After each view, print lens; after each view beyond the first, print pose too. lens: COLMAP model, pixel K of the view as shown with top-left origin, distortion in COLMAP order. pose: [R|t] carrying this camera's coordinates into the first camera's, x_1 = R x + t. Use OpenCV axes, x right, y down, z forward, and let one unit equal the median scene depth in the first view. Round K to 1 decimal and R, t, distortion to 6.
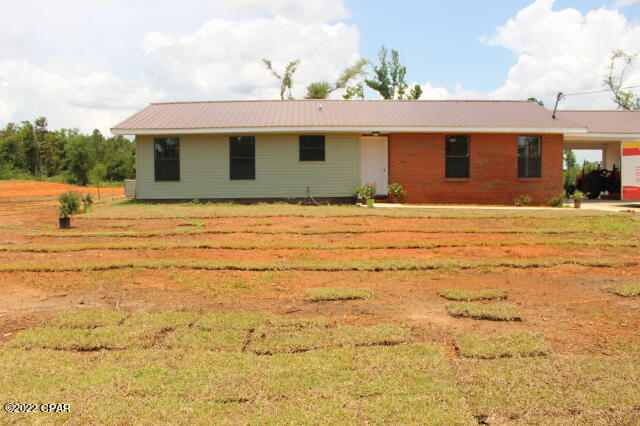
lens RADIAL K [[509.1, 0, 320.0], [0, 509.1, 213.0], [0, 0, 1]] dist [-0.075511, 0.009225]
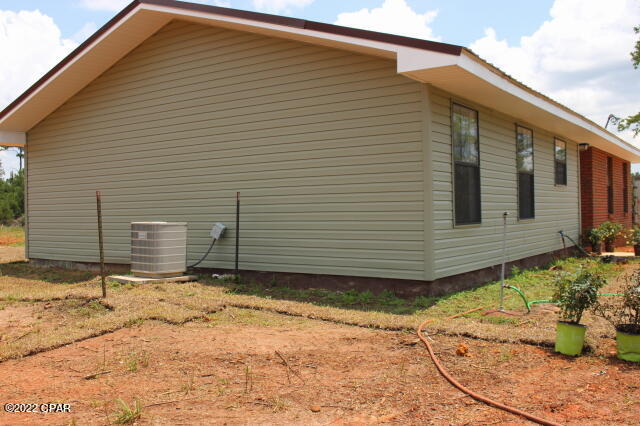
lens RADIAL K [[623.5, 0, 320.0], [0, 623.5, 213.0], [0, 0, 1]] dist [-0.150193, 0.000956]
pose [[0.568041, -0.007176, 0.822969, -0.740787], [0.067907, 0.996961, -0.038178, -0.062022], [-0.820194, 0.077572, 0.566802, 0.833938]]
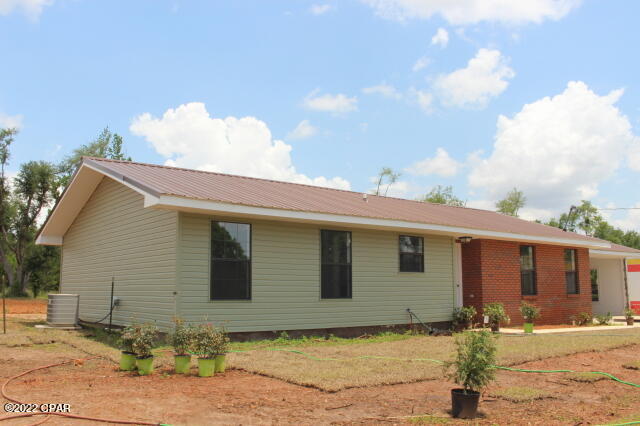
lens RADIAL K [[576.9, 0, 320.0], [0, 576.9, 213.0], [0, 0, 1]] dist [-0.068929, -0.004055]
pose [[0.806199, 0.085328, 0.585458, -0.602354], [0.035416, 0.980811, -0.191717, -0.032870], [-0.590583, 0.175297, 0.787707, 0.423907]]
